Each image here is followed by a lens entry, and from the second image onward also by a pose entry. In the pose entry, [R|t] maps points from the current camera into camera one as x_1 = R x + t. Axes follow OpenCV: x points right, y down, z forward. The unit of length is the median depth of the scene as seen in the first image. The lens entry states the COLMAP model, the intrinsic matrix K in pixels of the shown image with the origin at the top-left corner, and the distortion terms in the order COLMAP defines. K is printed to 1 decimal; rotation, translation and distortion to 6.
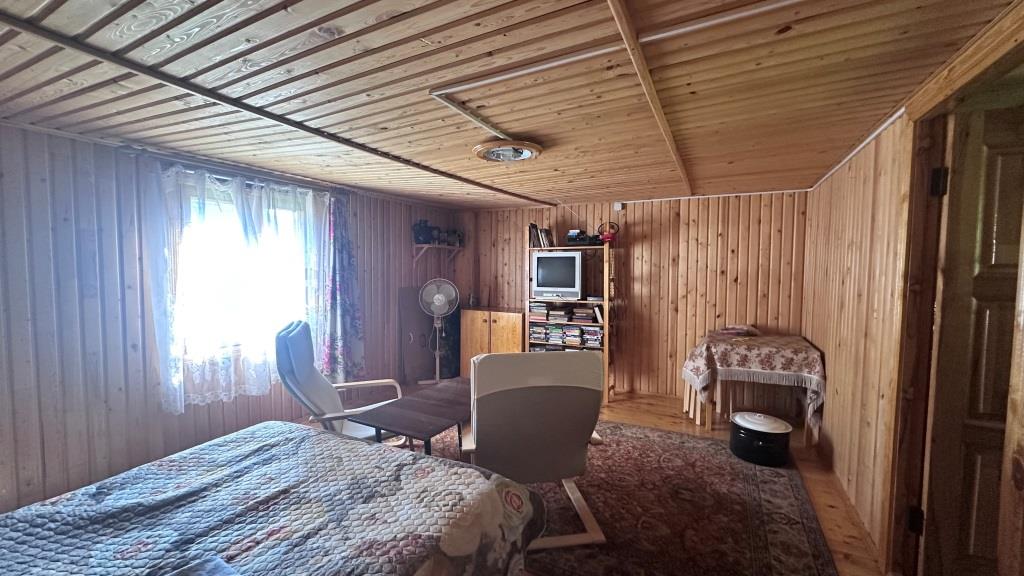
lens RADIAL K [[408.1, 0, 512.9], [0, 408.1, 287.0], [0, 0, 1]] dist [-0.003668, 0.000494]
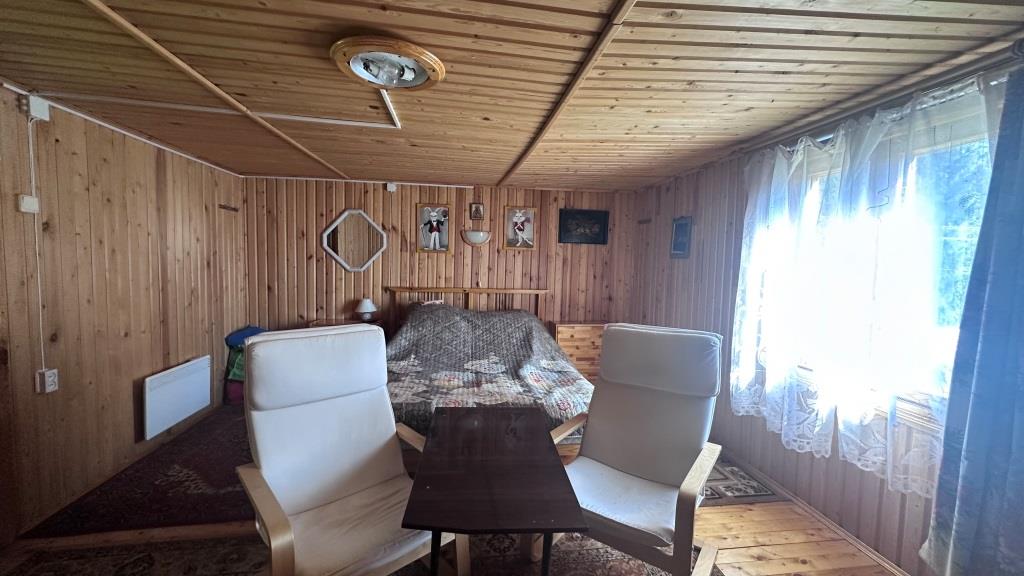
lens RADIAL K [[408.1, 0, 512.9], [0, 408.1, 287.0], [0, 0, 1]] dist [-0.003668, 0.000494]
pose [[-0.817108, 0.016299, -0.576255, 0.116166], [-0.059012, 0.991984, 0.111734, -0.042186], [0.573457, 0.125305, -0.809596, 0.923911]]
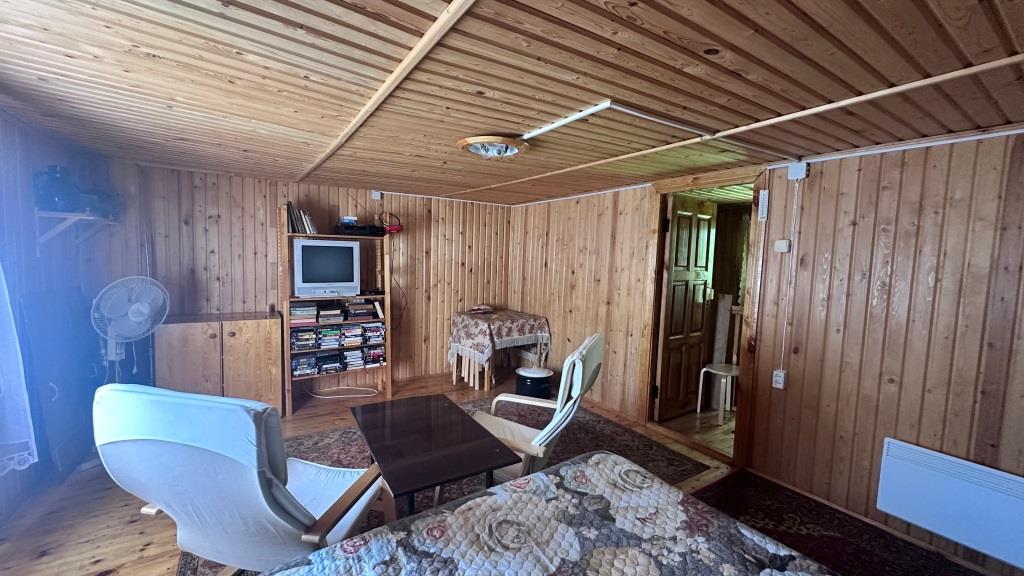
lens RADIAL K [[408.1, 0, 512.9], [0, 408.1, 287.0], [0, 0, 1]] dist [-0.003668, 0.000494]
pose [[0.491140, -0.054944, 0.869346, -0.467062], [0.018468, 0.998441, 0.052670, -0.028745], [-0.870885, -0.009813, 0.491389, 0.266828]]
